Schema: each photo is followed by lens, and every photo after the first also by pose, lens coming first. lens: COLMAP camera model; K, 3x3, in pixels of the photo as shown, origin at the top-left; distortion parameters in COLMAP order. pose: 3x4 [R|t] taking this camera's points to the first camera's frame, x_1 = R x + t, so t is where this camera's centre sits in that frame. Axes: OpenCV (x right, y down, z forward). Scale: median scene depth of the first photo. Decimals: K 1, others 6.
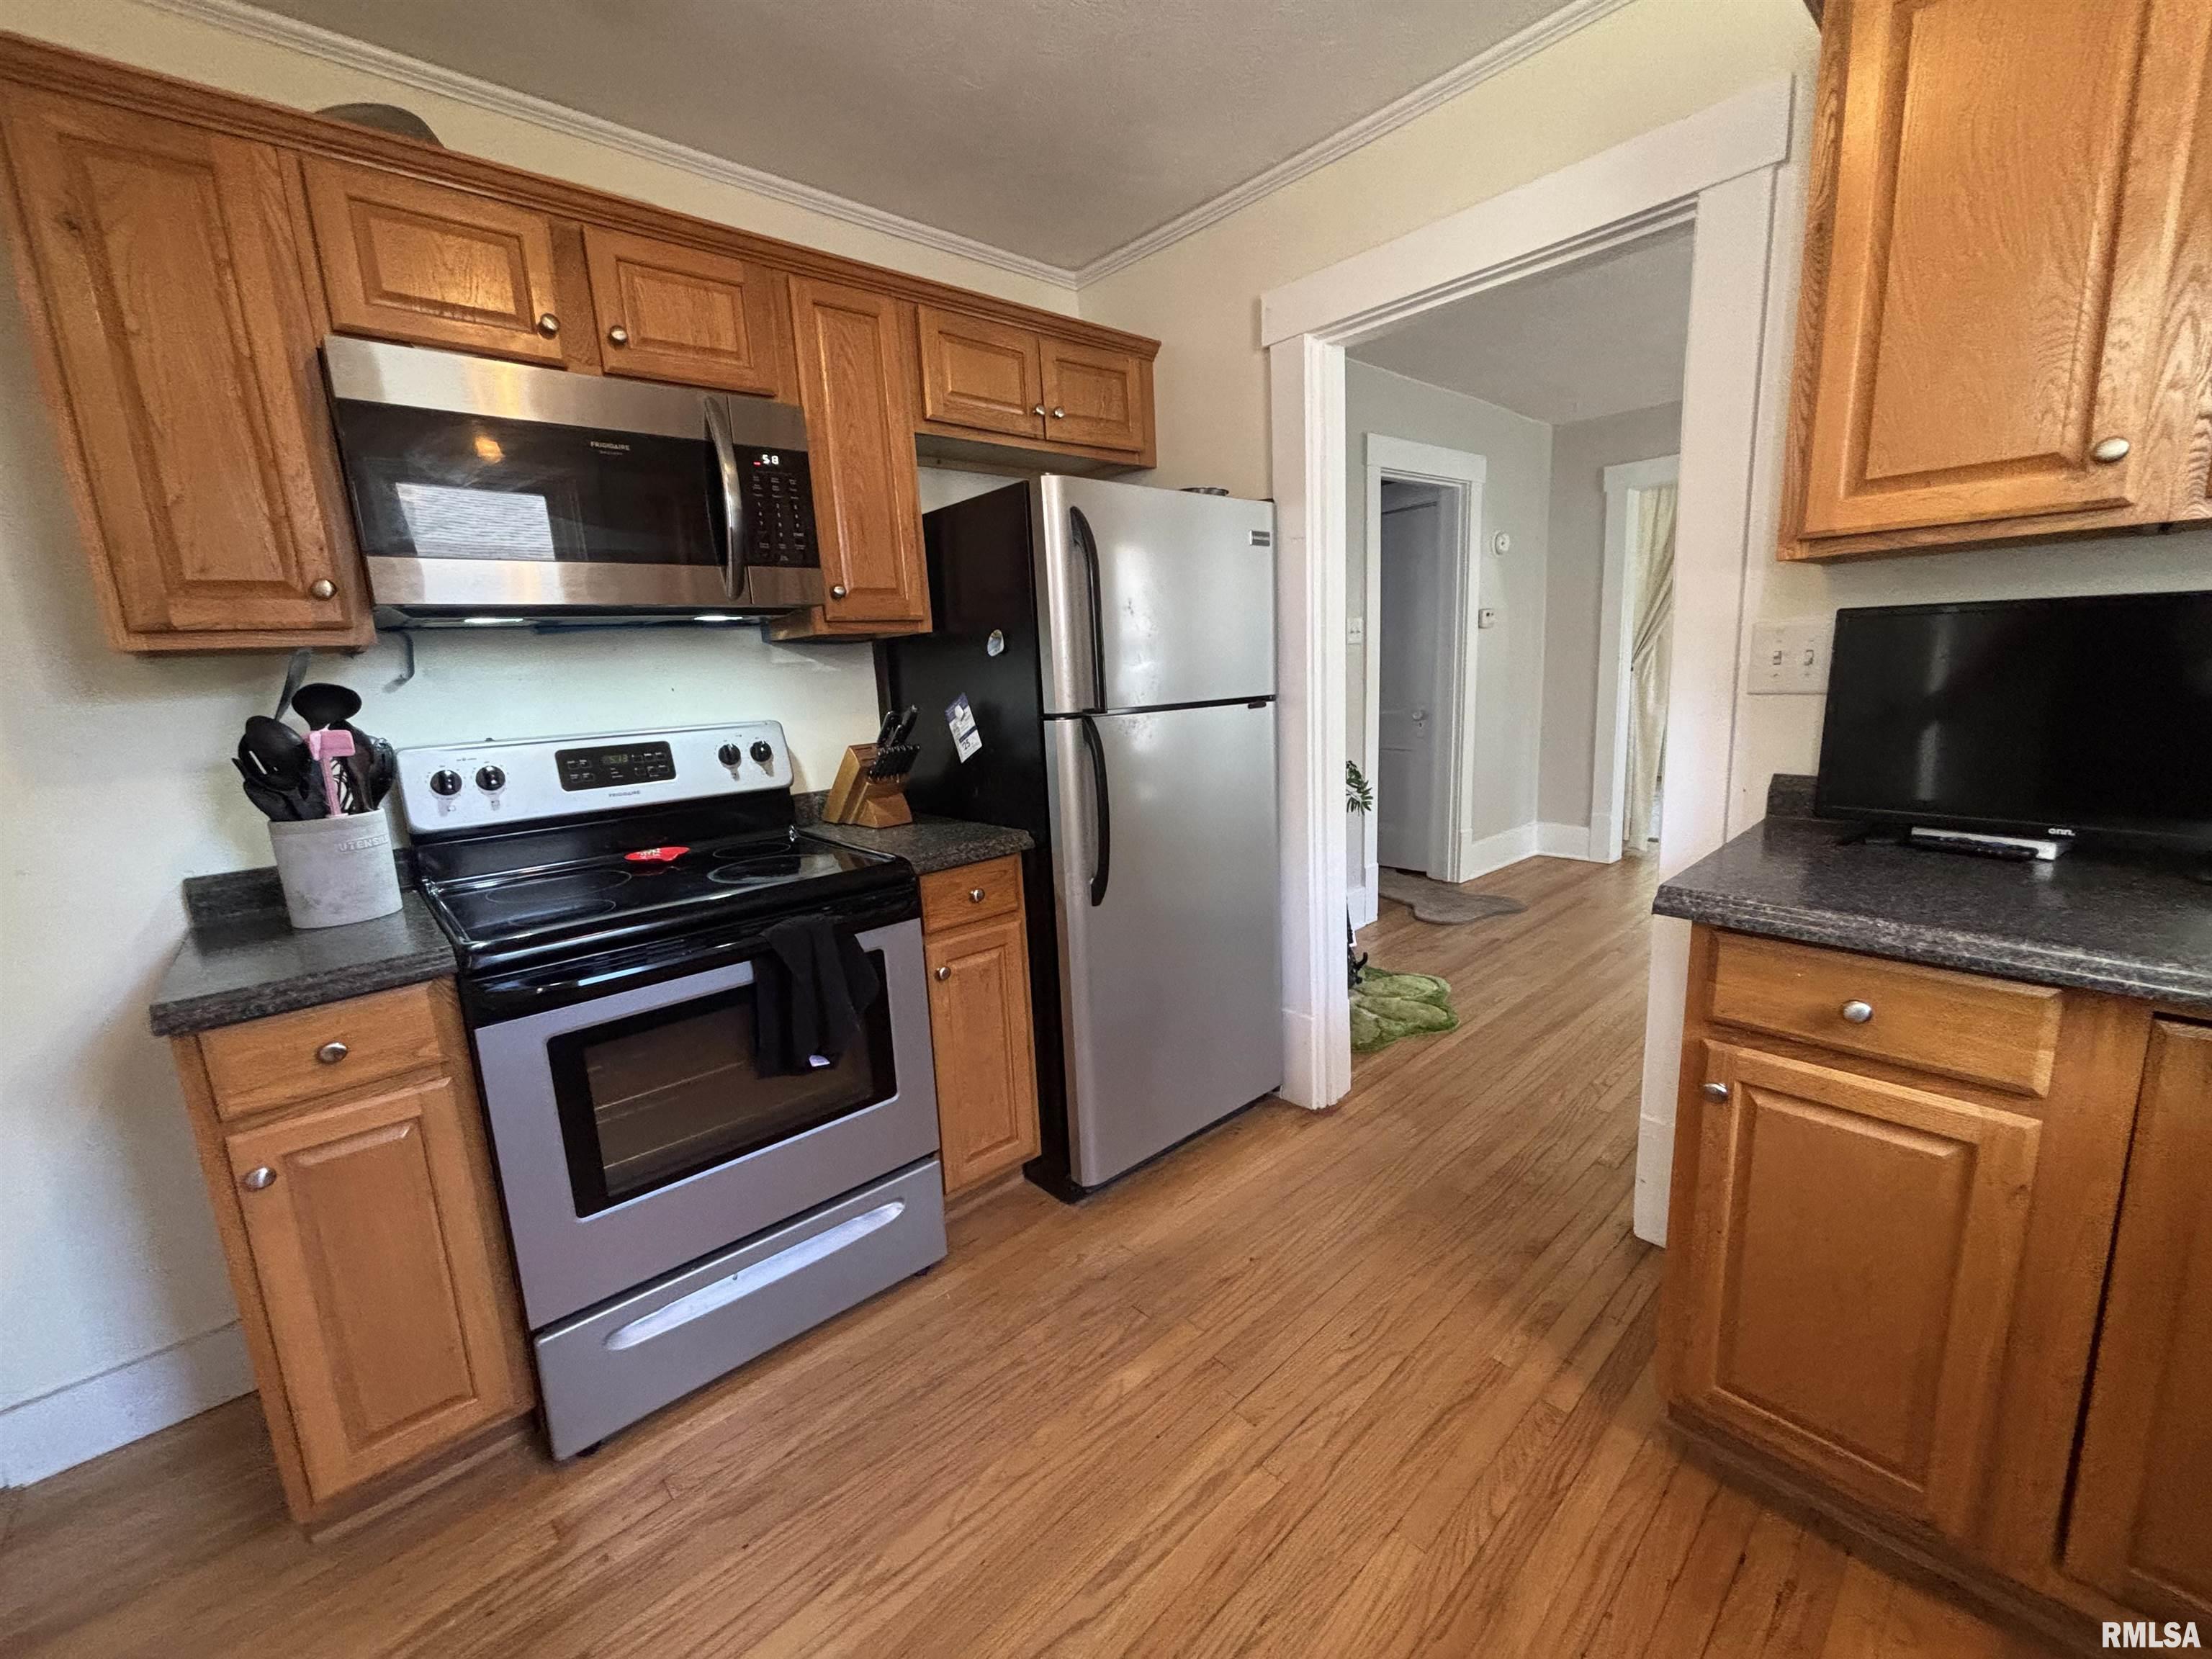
lens RADIAL K [[886.6, 0, 1110.1], [0, 886.6, 829.8], [0, 0, 1]] dist [-0.003416, 0.000747]
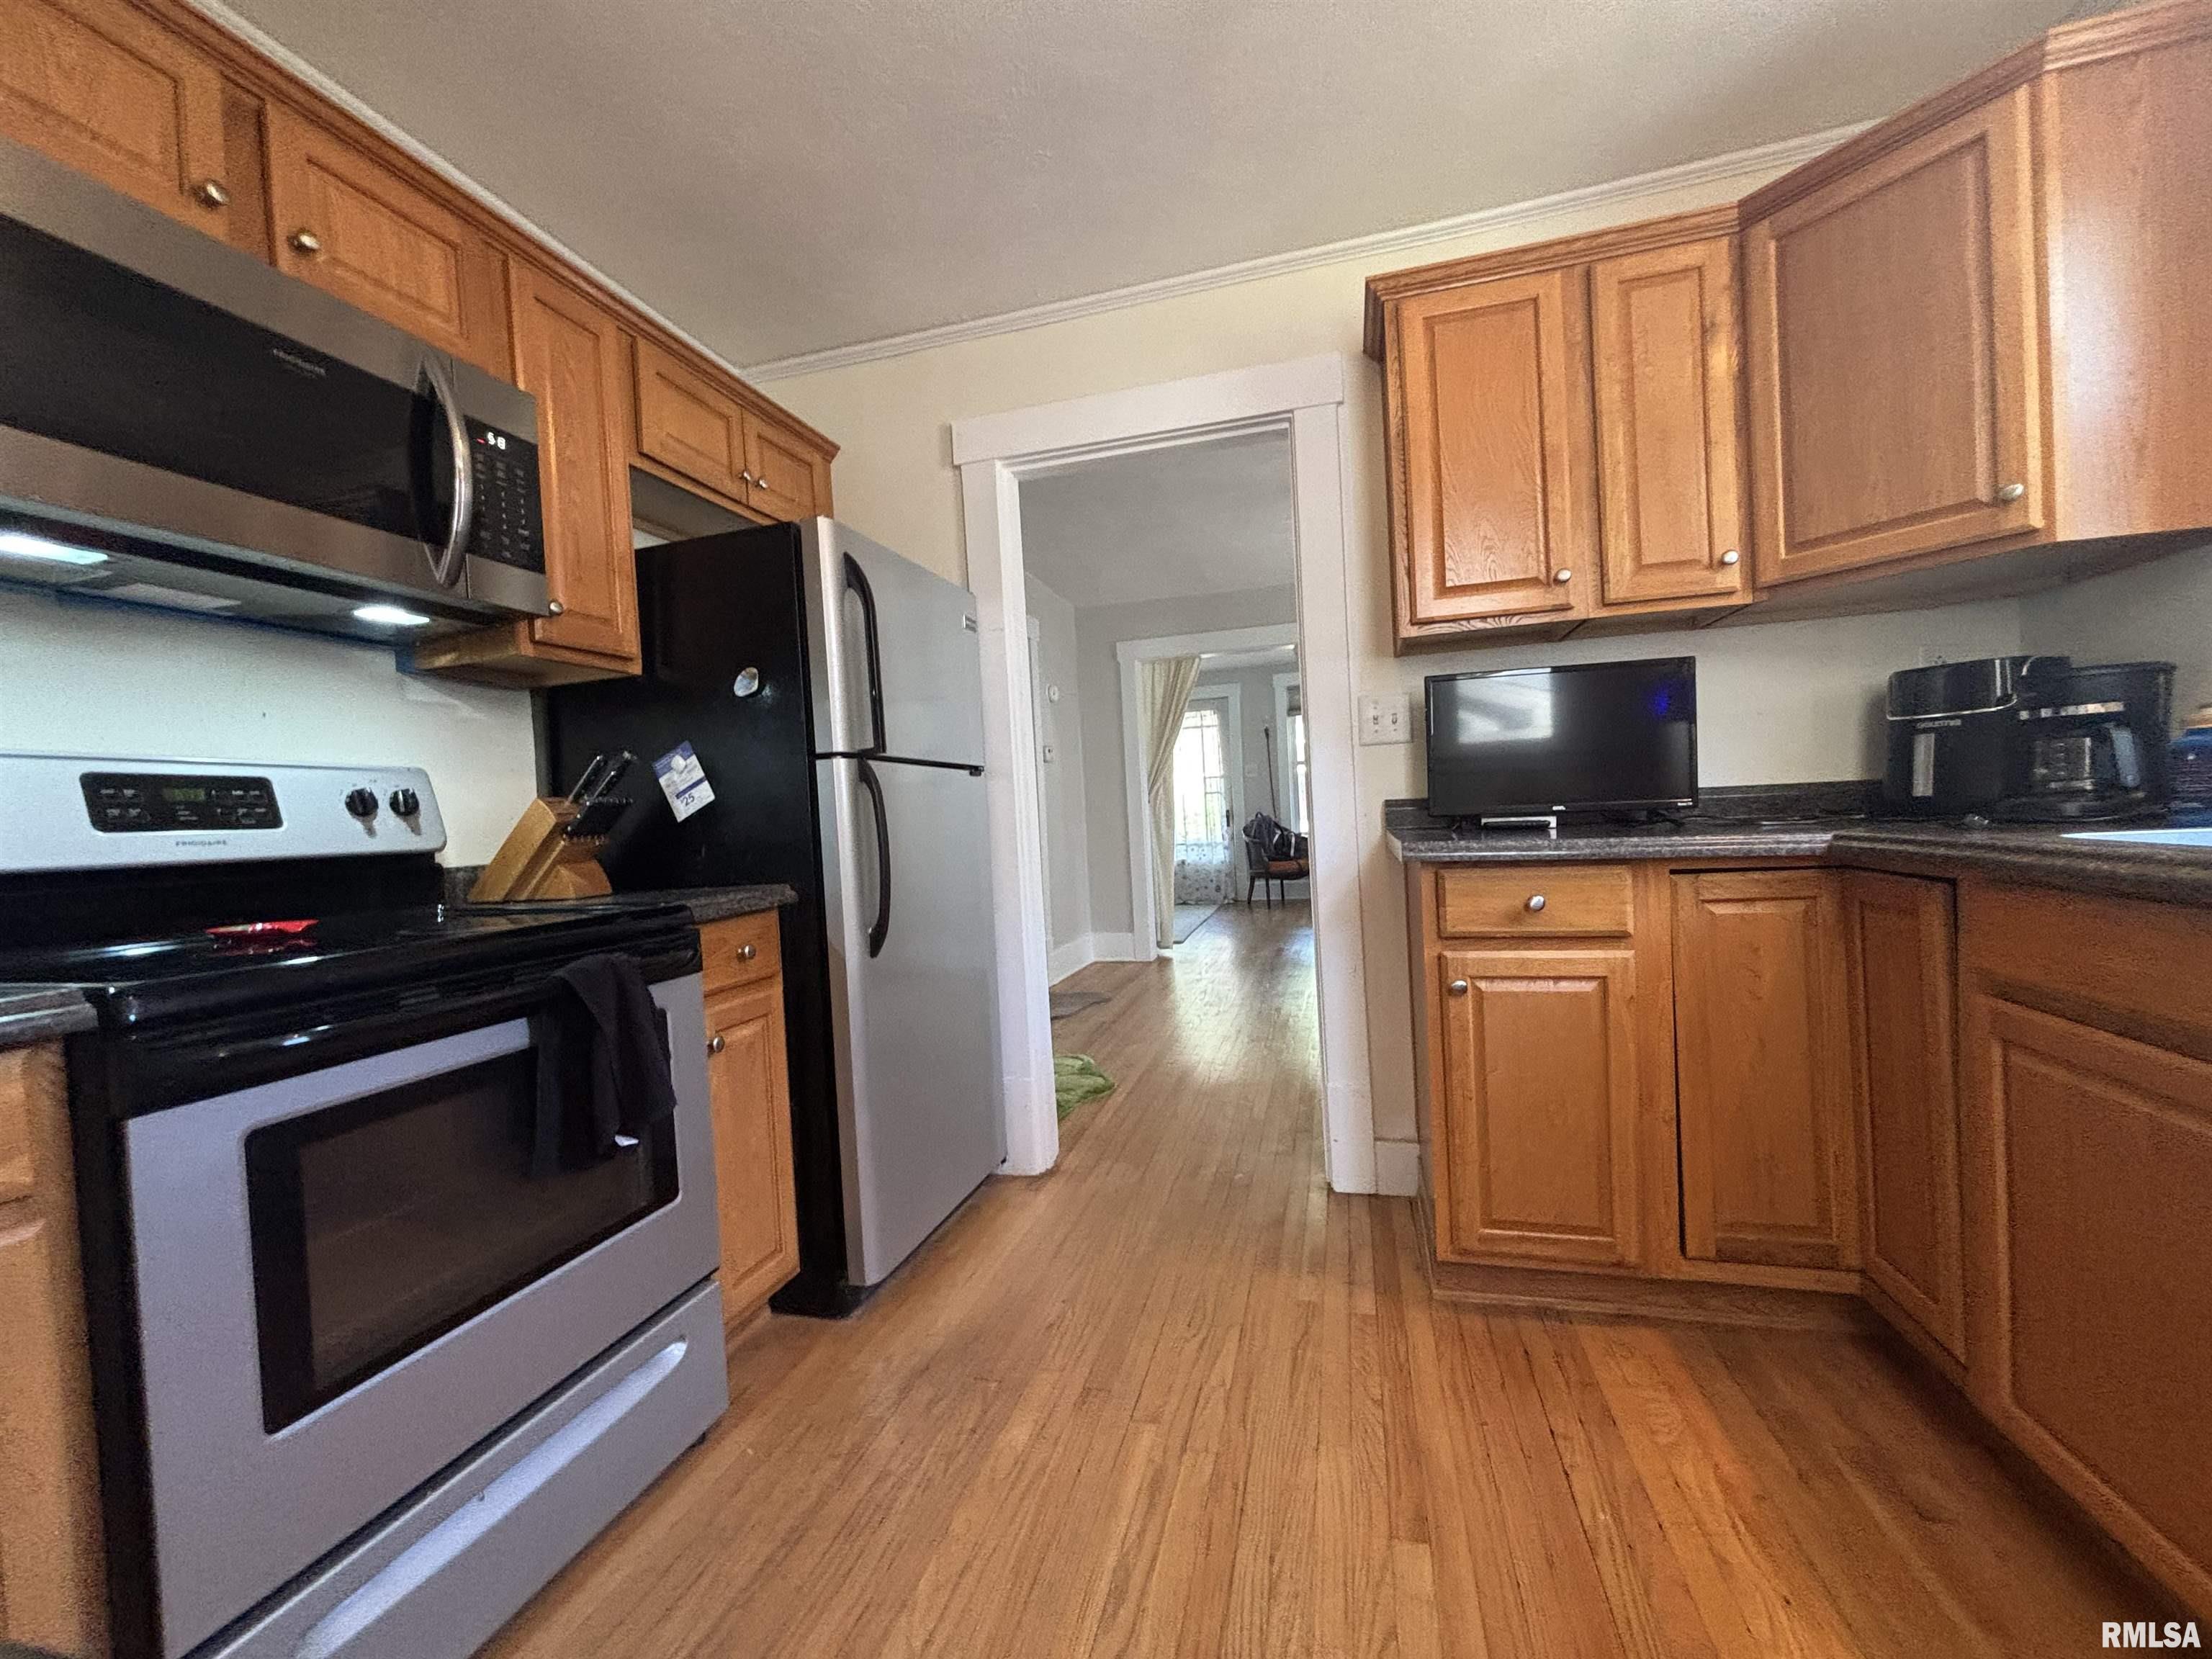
lens RADIAL K [[886.6, 0, 1098.4], [0, 886.6, 833.5], [0, 0, 1]] dist [-0.003416, 0.000747]
pose [[0.844812, -0.007229, 0.535015, -0.331932], [0.111125, 0.980477, -0.162223, 0.142899], [-0.523397, 0.196501, 0.829121, 0.068154]]
